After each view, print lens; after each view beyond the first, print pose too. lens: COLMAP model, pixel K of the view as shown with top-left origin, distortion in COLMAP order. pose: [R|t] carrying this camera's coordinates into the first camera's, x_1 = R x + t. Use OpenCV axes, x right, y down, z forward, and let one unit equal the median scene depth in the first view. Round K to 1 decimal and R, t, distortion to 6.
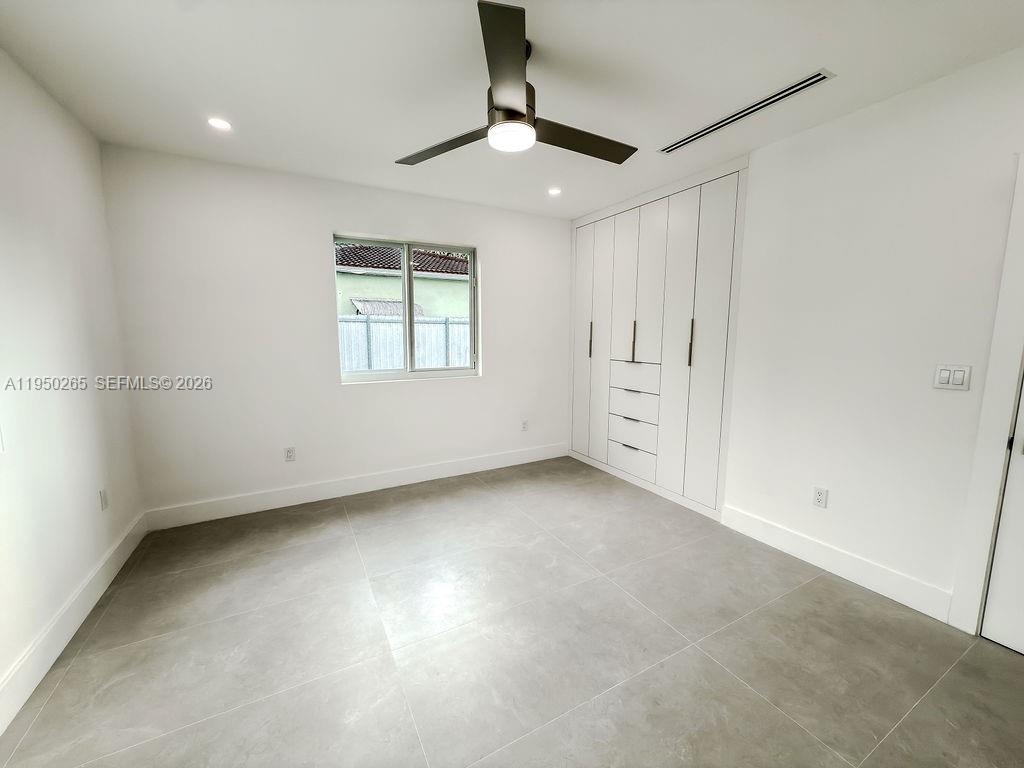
lens RADIAL K [[408.0, 0, 512.3], [0, 408.0, 380.7], [0, 0, 1]] dist [-0.000702, 0.000026]
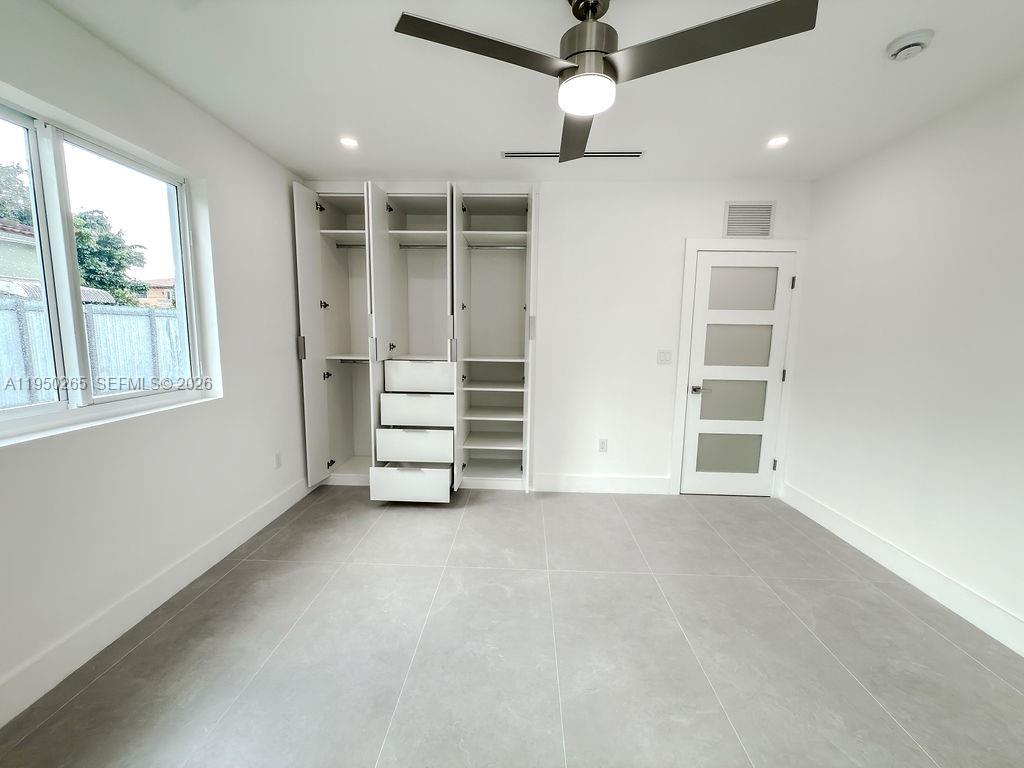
lens RADIAL K [[408.0, 0, 512.3], [0, 408.0, 380.7], [0, 0, 1]] dist [-0.000702, 0.000026]
pose [[0.512039, -0.097605, 0.853399, -0.455017], [0.089781, 0.994163, 0.059836, -0.041038], [-0.854257, 0.045981, 0.517813, 0.383679]]
